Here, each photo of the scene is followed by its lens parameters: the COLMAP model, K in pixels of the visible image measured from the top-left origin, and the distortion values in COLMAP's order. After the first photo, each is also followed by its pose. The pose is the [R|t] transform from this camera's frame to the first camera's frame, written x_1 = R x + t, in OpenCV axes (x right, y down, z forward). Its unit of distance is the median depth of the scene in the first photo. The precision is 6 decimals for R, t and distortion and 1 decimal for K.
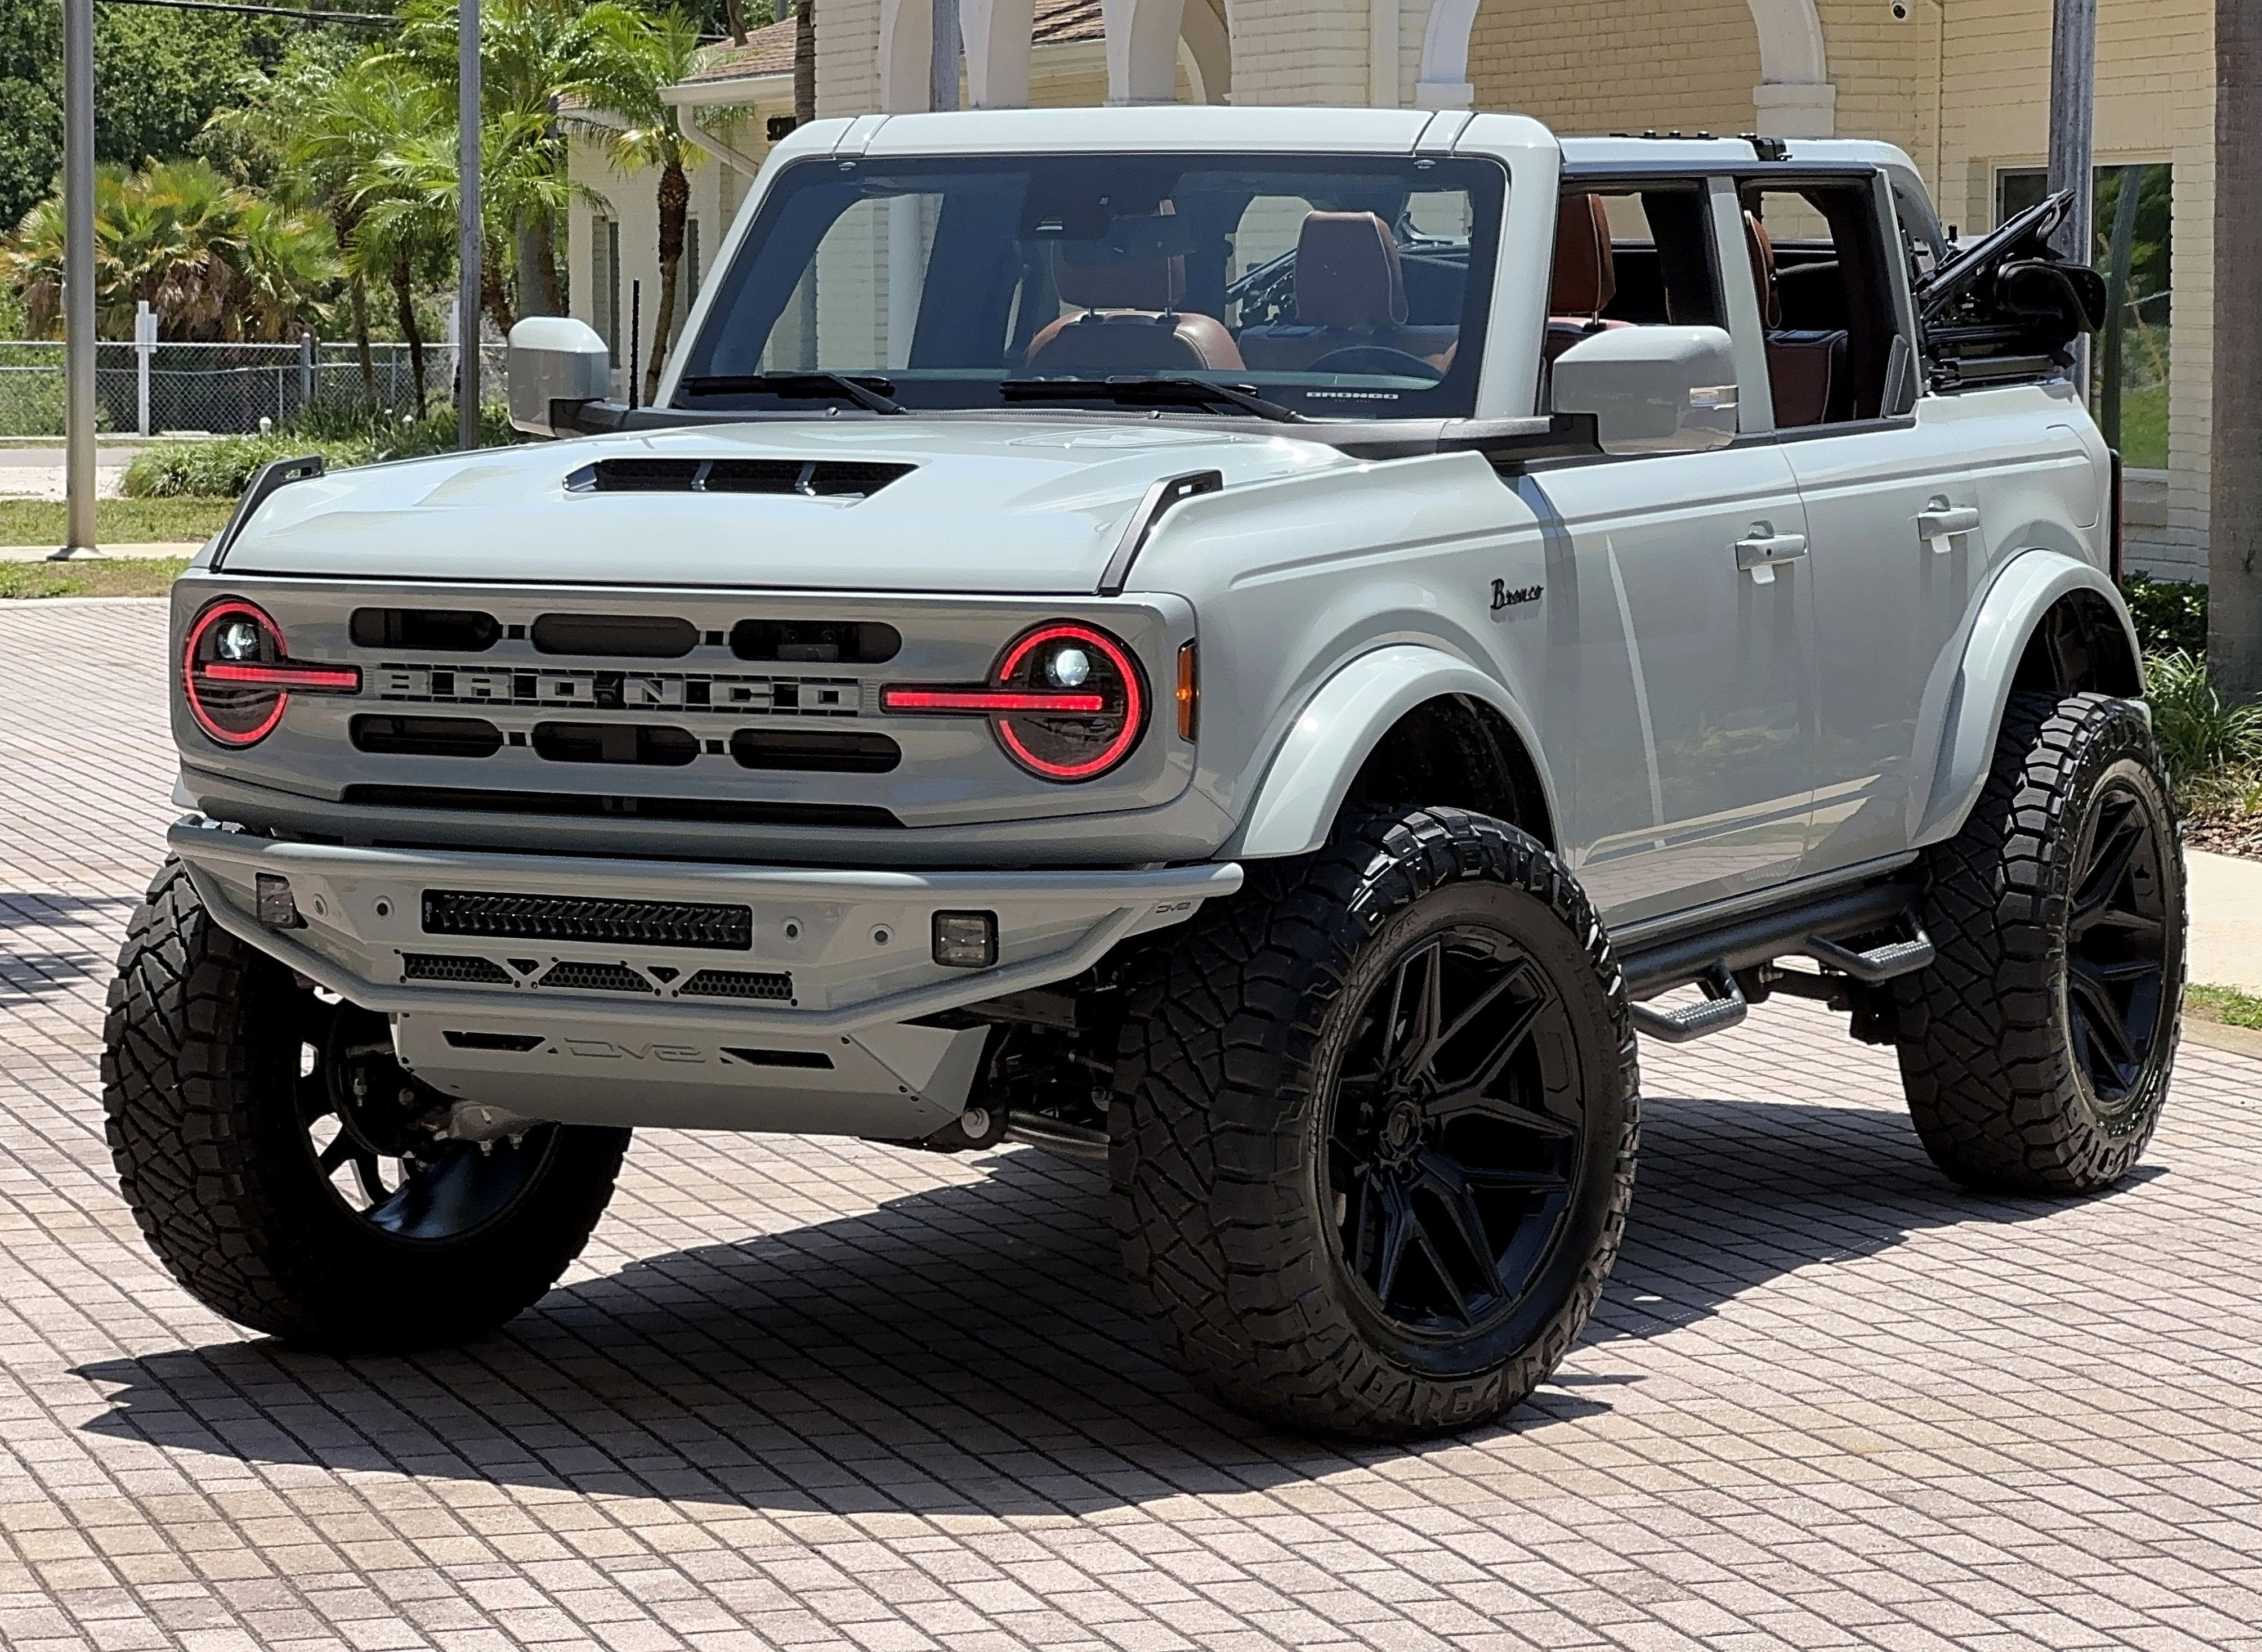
lens RADIAL K [[6515.2, 0, 1137.8], [0, 6515.2, 763.4], [0, 0, 1]] dist [-0.004893, 1.842266]
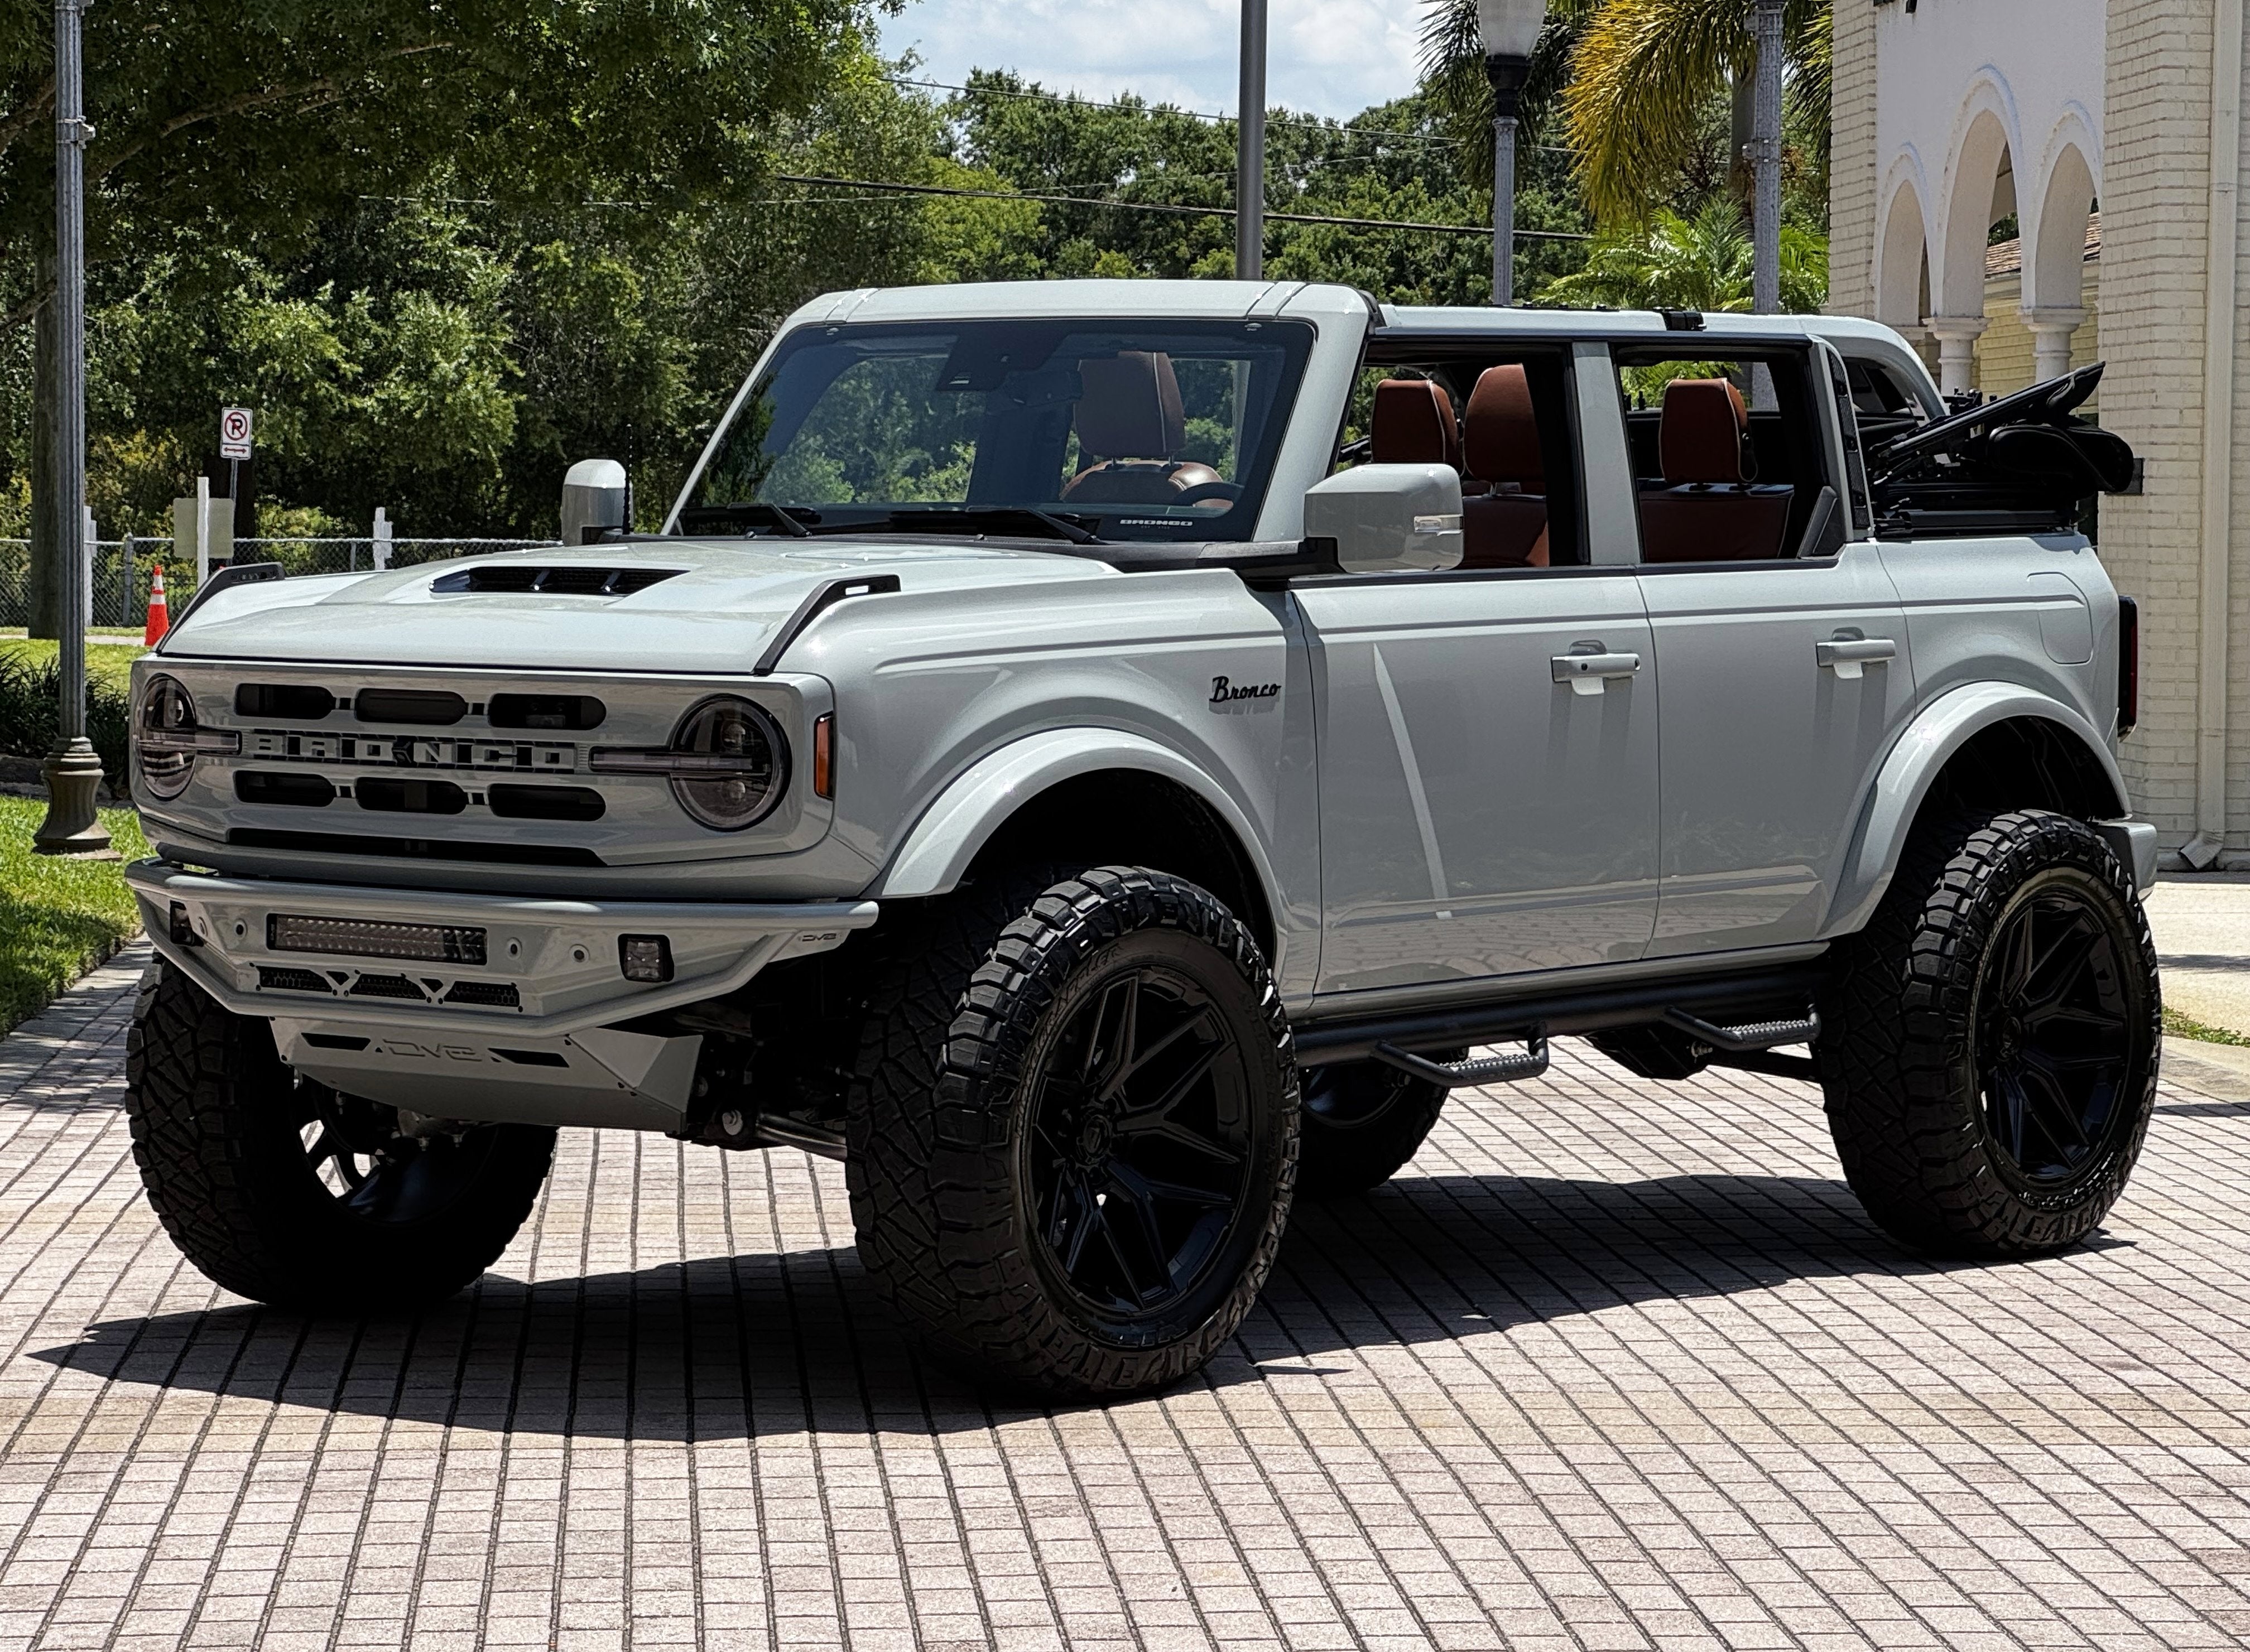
lens RADIAL K [[6260.4, 0, 1125.0], [0, 6260.4, 826.0], [0, 0, 1]] dist [-0.016208, 2.996263]
pose [[0.975851, 0.017868, -0.217705, 0.297152], [-0.022902, 0.999525, -0.020623, 0.023089], [0.217233, 0.025111, 0.975797, -0.106085]]
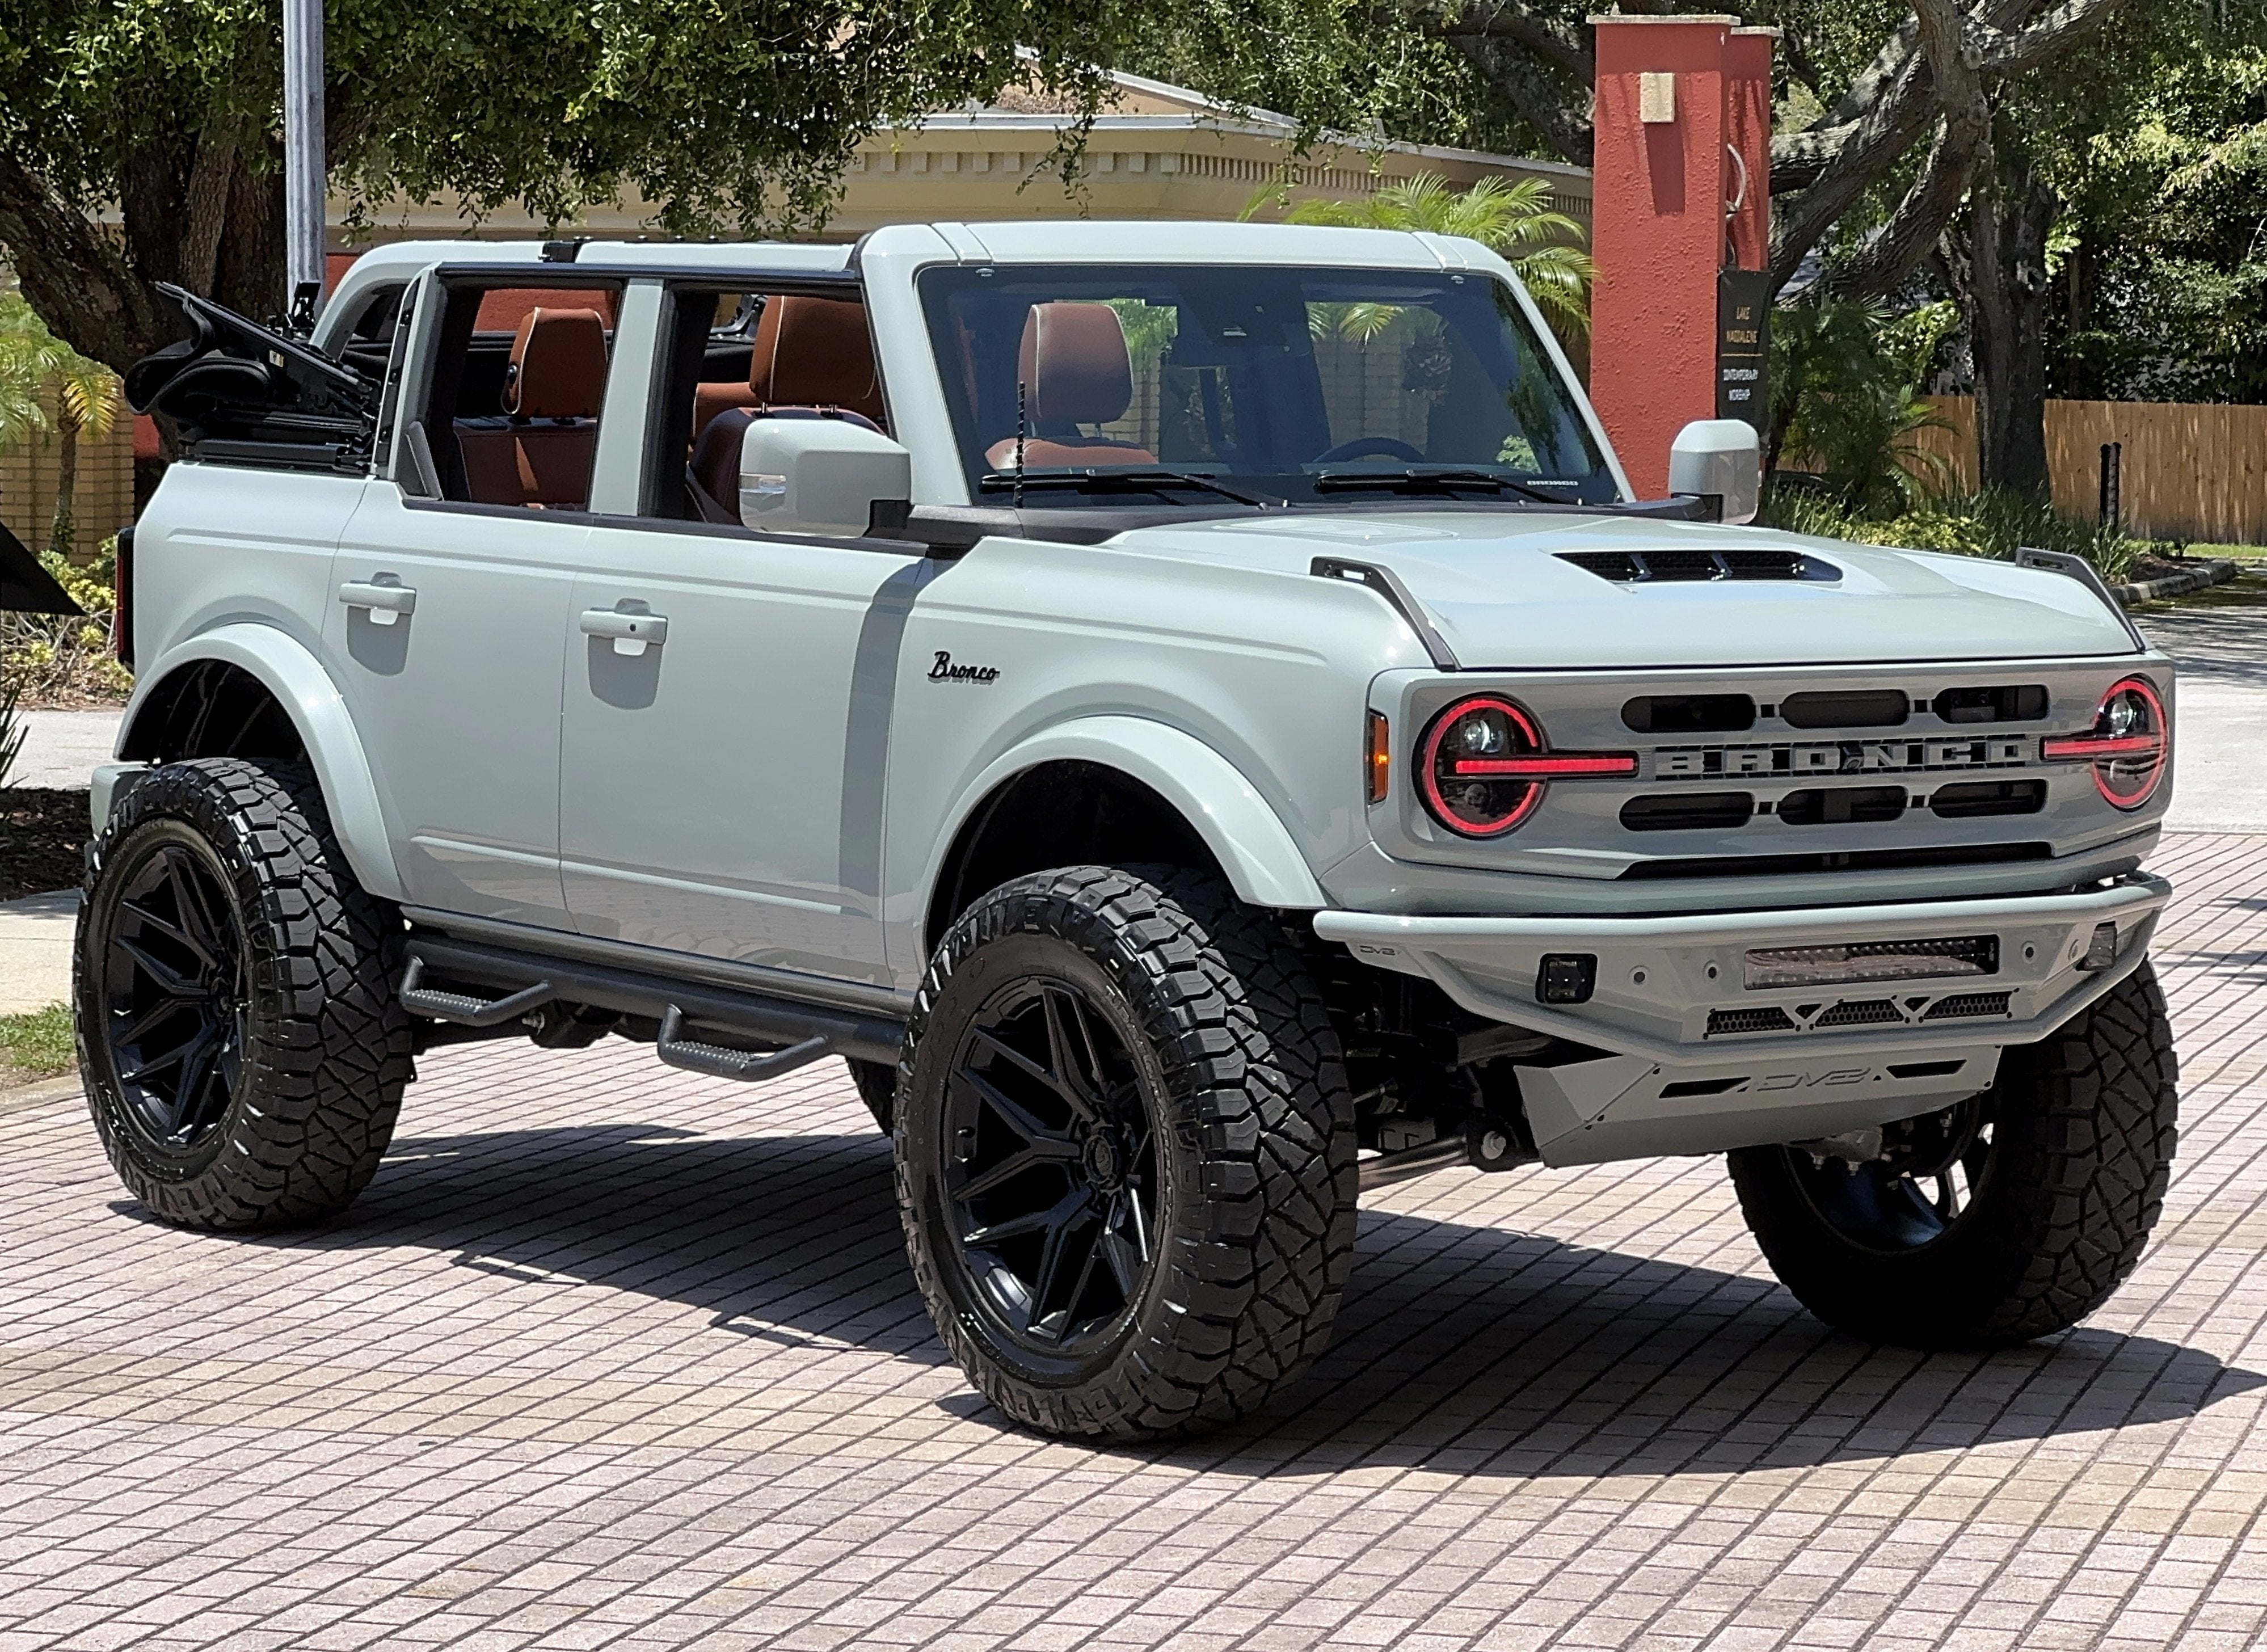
lens RADIAL K [[6509.8, 0, 1133.1], [0, 6509.8, 706.0], [0, 0, 1]] dist [-0.063997, 2.808758]
pose [[0.442137, -0.042712, 0.895930, -1.114309], [0.056388, 0.998213, 0.019761, -0.048114], [-0.895173, 0.041782, 0.443756, 0.598918]]
